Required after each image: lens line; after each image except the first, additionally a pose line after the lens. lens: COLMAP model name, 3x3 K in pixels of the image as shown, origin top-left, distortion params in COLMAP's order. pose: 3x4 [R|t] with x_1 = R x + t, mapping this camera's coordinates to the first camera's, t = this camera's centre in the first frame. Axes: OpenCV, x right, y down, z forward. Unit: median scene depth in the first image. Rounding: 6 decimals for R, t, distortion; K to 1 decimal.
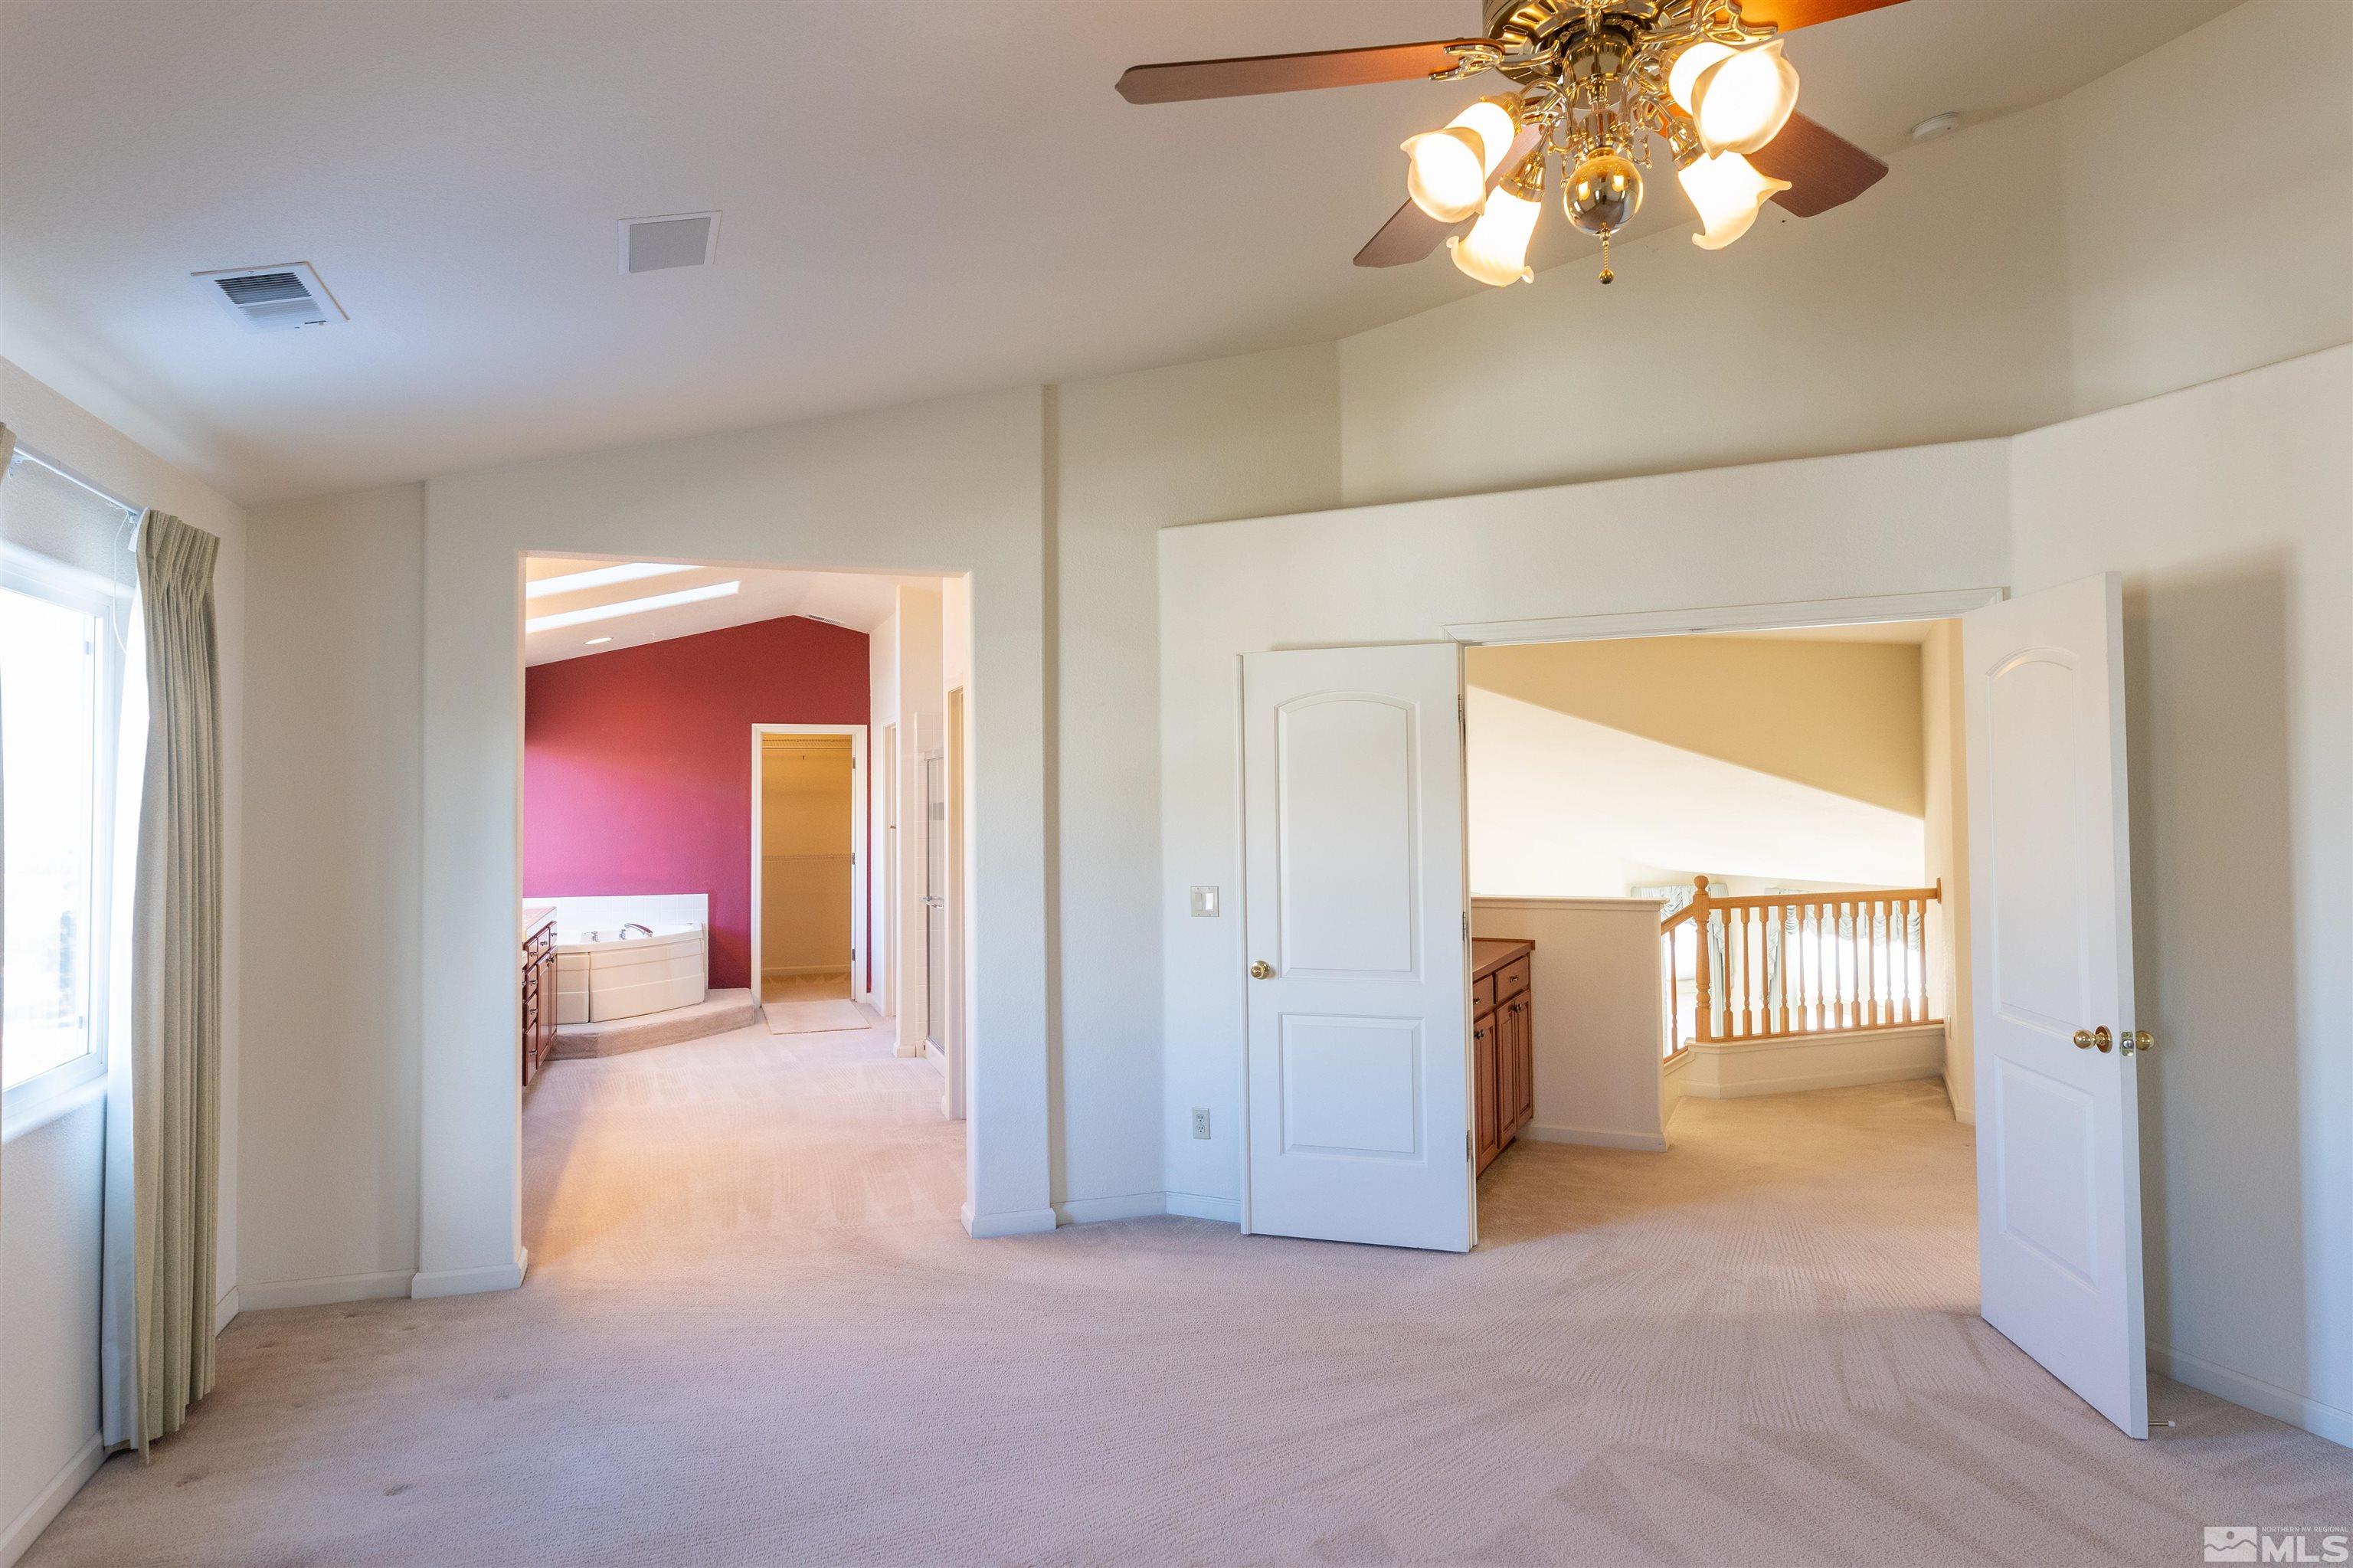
lens RADIAL K [[1391.7, 0, 1182.2], [0, 1391.7, 778.6], [0, 0, 1]] dist [-0.004835, -0.000753]
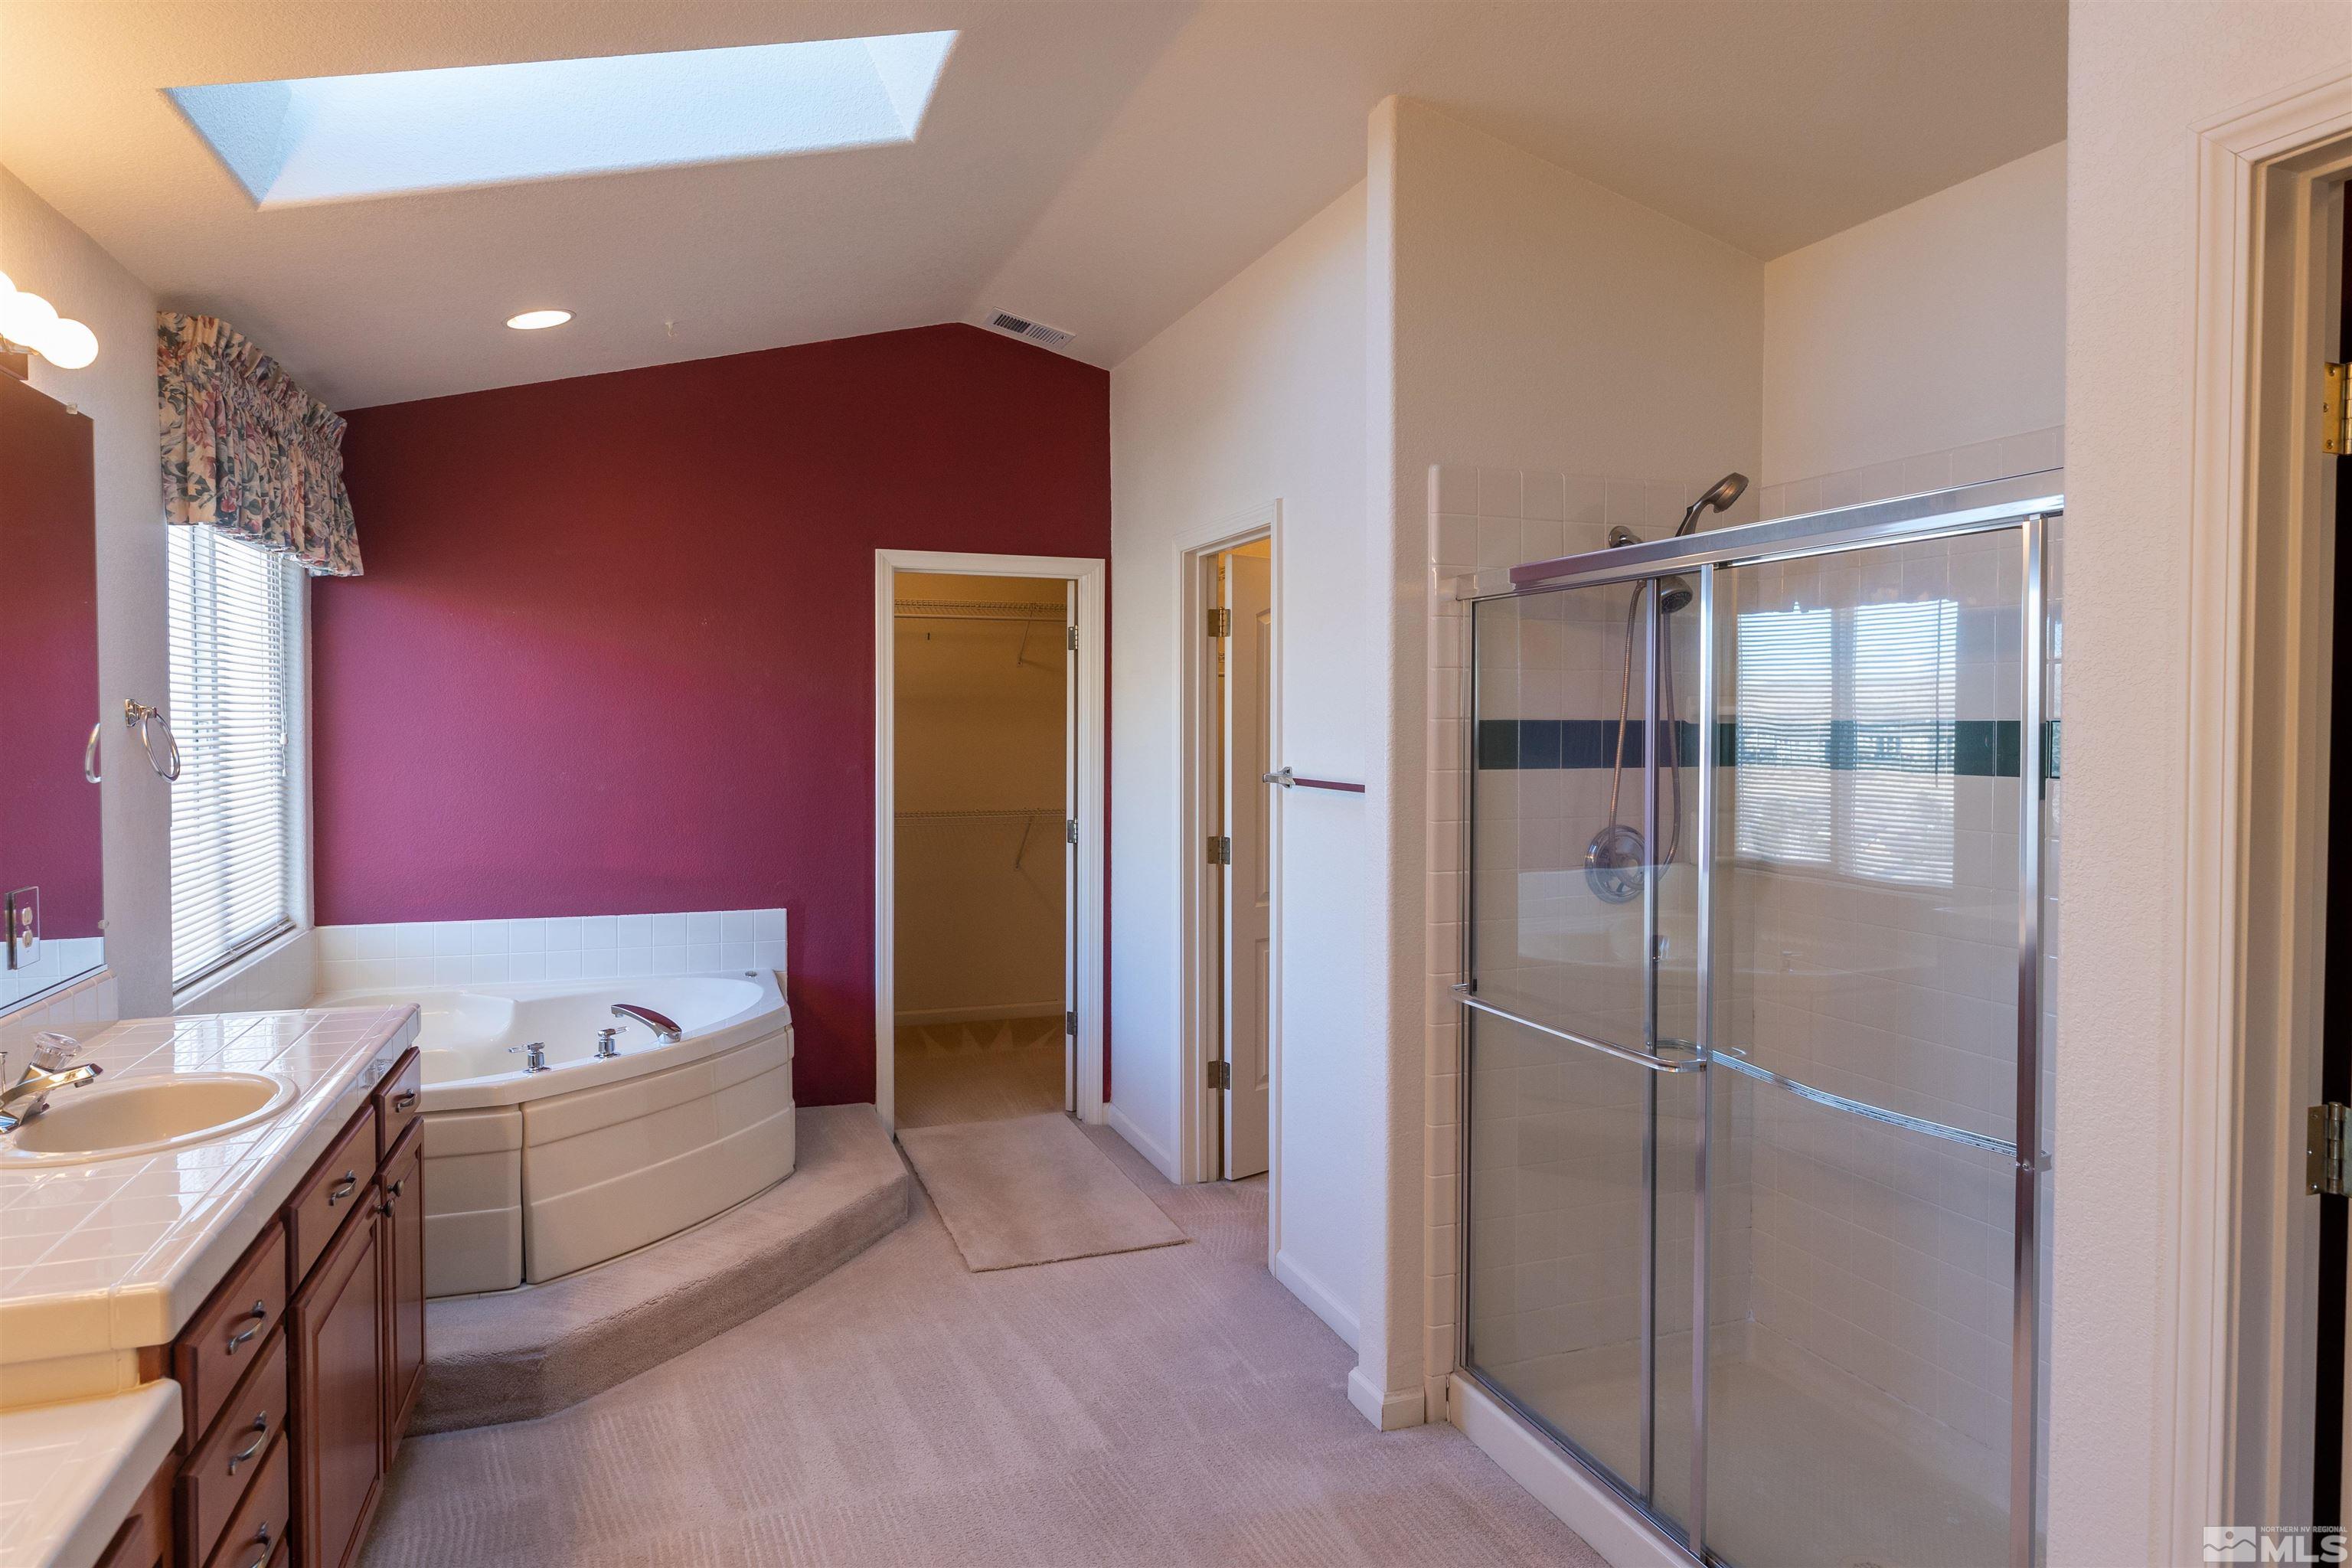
lens RADIAL K [[1391.1, 0, 1171.7], [0, 1391.1, 777.7], [0, 0, 1]] dist [-0.004835, -0.000753]
pose [[0.999857, 0.013235, 0.010491, -0.214270], [-0.013815, 0.998262, 0.057298, 0.010242], [-0.009714, -0.057435, 0.998302, 0.526945]]
